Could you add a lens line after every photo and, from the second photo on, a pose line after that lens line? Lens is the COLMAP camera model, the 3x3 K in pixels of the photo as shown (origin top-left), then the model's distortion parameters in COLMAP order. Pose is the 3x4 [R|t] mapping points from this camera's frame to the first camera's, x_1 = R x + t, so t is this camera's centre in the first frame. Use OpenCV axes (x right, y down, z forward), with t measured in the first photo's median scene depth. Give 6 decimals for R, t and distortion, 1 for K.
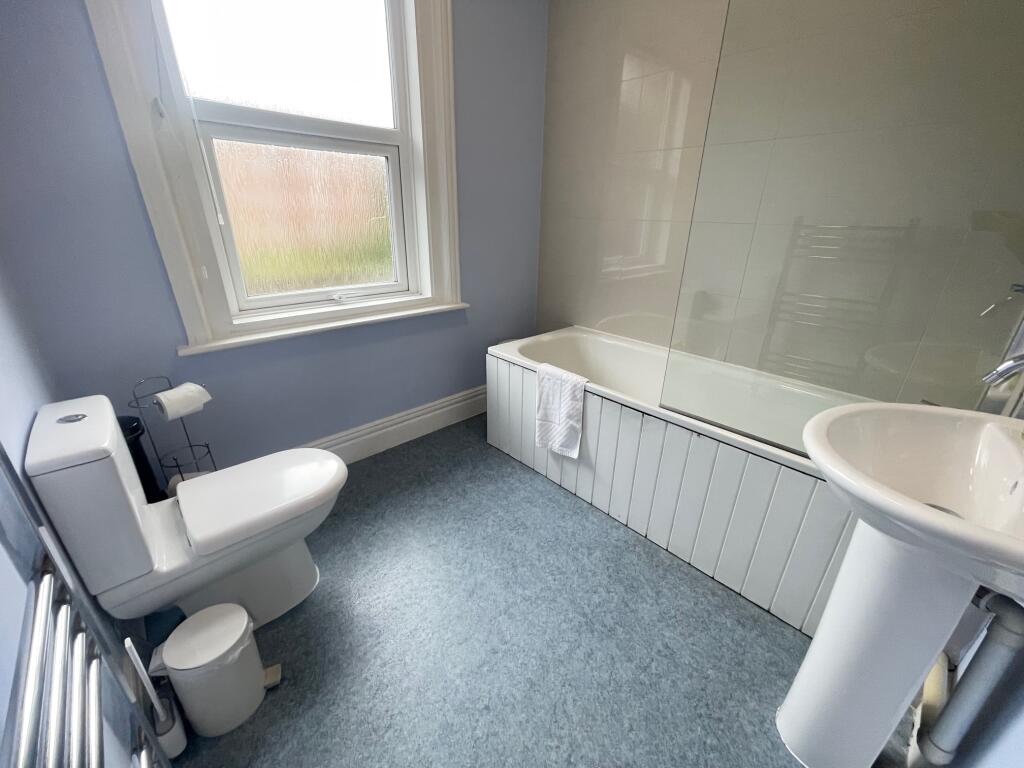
lens RADIAL K [[412.3, 0, 513.3], [0, 412.3, 384.8], [0, 0, 1]] dist [0.003104, 0.000826]
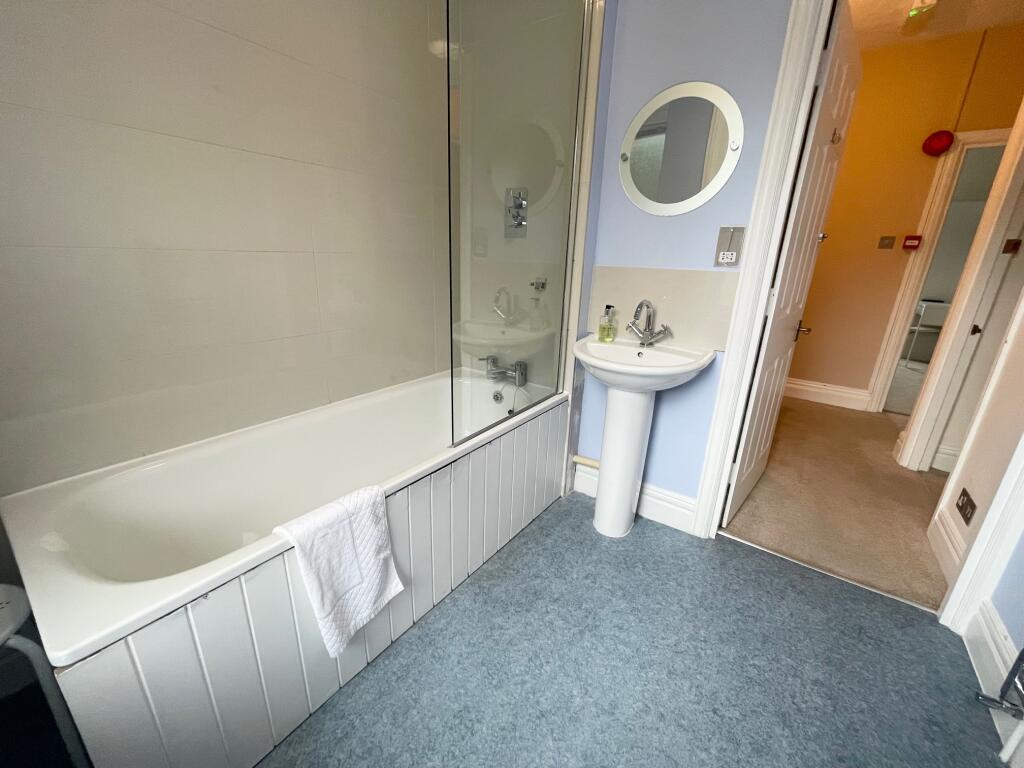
lens RADIAL K [[412.3, 0, 510.8], [0, 412.3, 385.7], [0, 0, 1]] dist [0.003104, 0.000826]
pose [[-0.182668, -0.321507, 0.929121, -0.529358], [0.350441, 0.861660, 0.367060, -0.392154], [-0.918599, 0.392652, -0.044728, 0.928291]]
